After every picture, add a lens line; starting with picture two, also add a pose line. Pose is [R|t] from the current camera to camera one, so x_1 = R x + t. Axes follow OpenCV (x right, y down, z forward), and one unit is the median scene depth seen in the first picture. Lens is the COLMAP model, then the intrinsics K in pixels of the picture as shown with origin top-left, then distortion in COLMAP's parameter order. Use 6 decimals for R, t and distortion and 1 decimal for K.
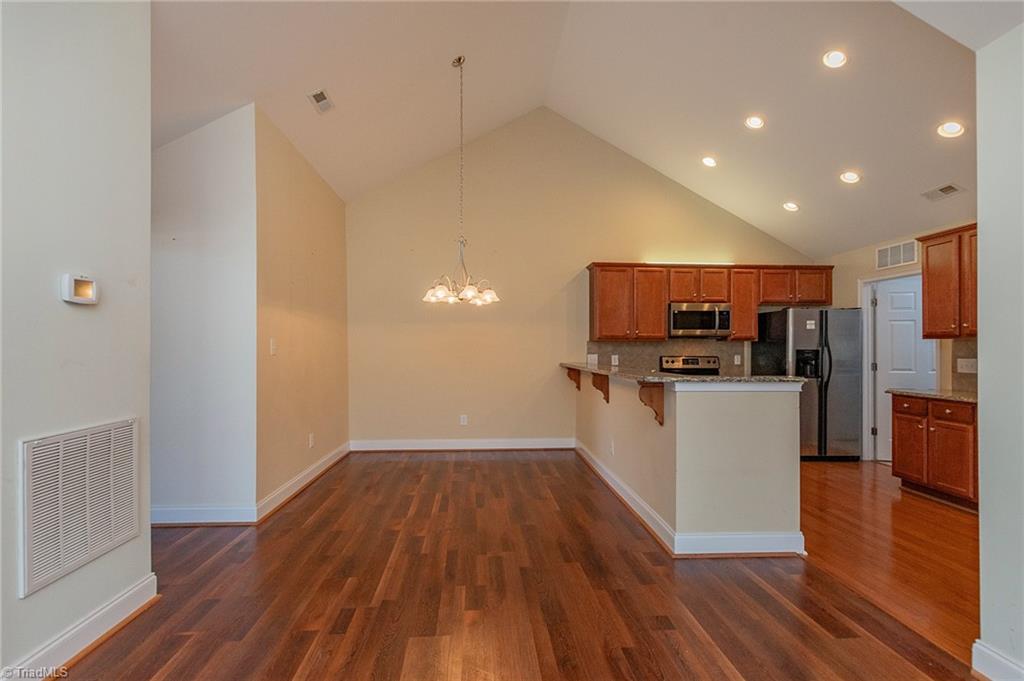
lens RADIAL K [[498.5, 0, 498.0], [0, 498.5, 346.2], [0, 0, 1]] dist [0.020406, -0.013855]
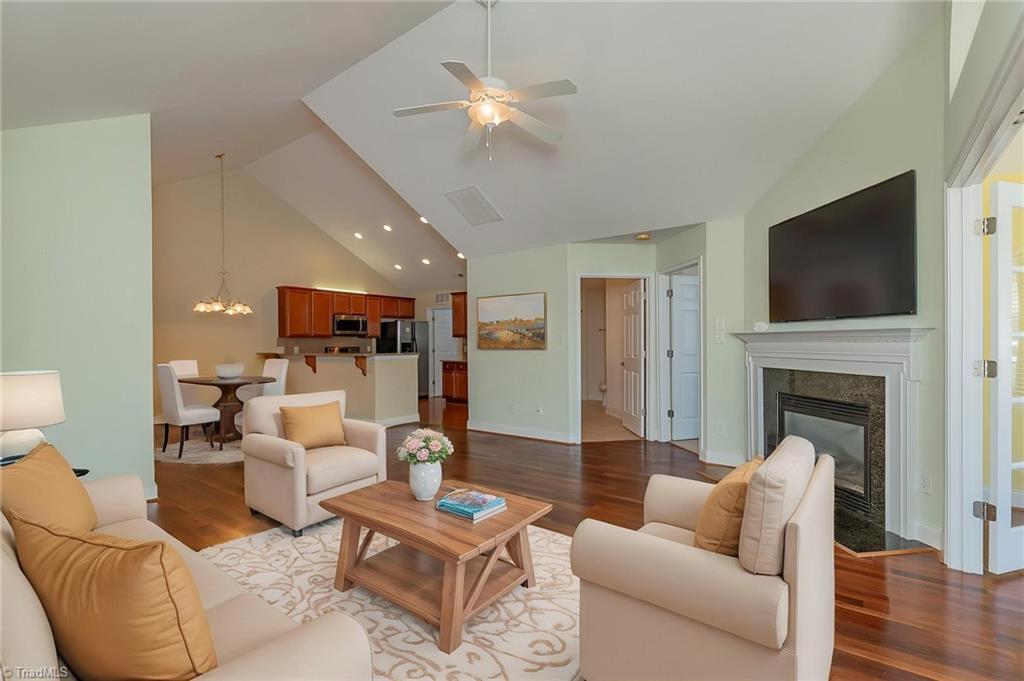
lens RADIAL K [[459.6, 0, 551.7], [0, 459.6, 343.9], [0, 0, 1]] dist [0.029010, 0.000019]
pose [[0.601381, -0.007437, 0.798927, -0.461193], [0.001575, 0.999966, 0.008123, -0.000679], [-0.798961, -0.003627, 0.601373, -0.512416]]
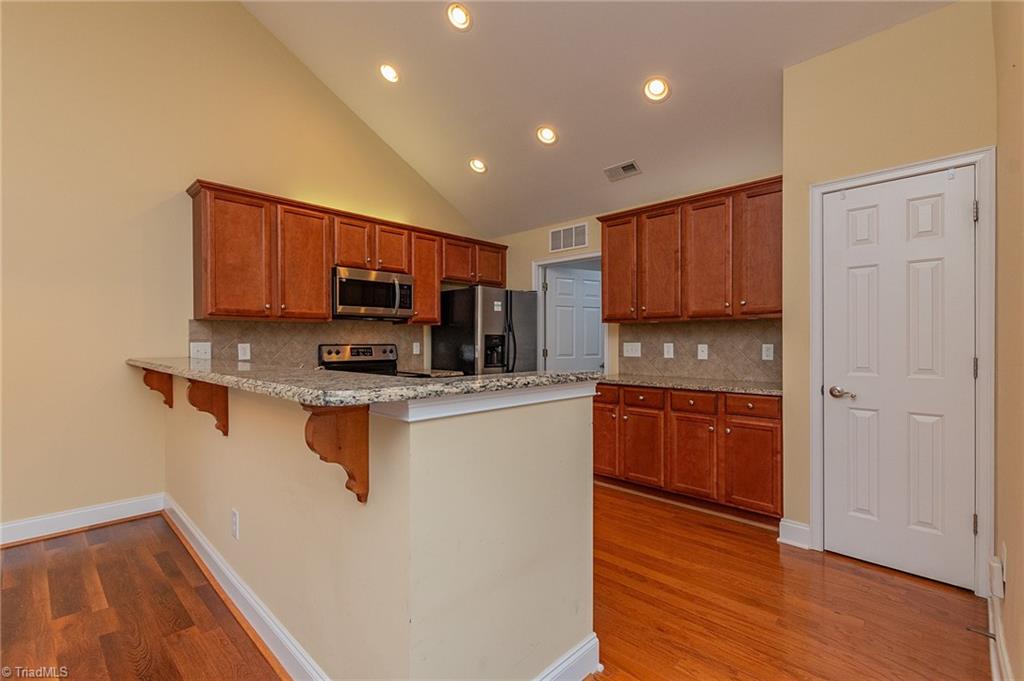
lens RADIAL K [[483.6, 0, 529.7], [0, 483.6, 341.0], [0, 0, 1]] dist [0.004151, 0.000169]
pose [[0.727766, -0.004837, 0.685809, 0.085438], [0.001004, 0.999982, 0.005988, 0.012319], [-0.685825, -0.003669, 0.727757, 0.342822]]
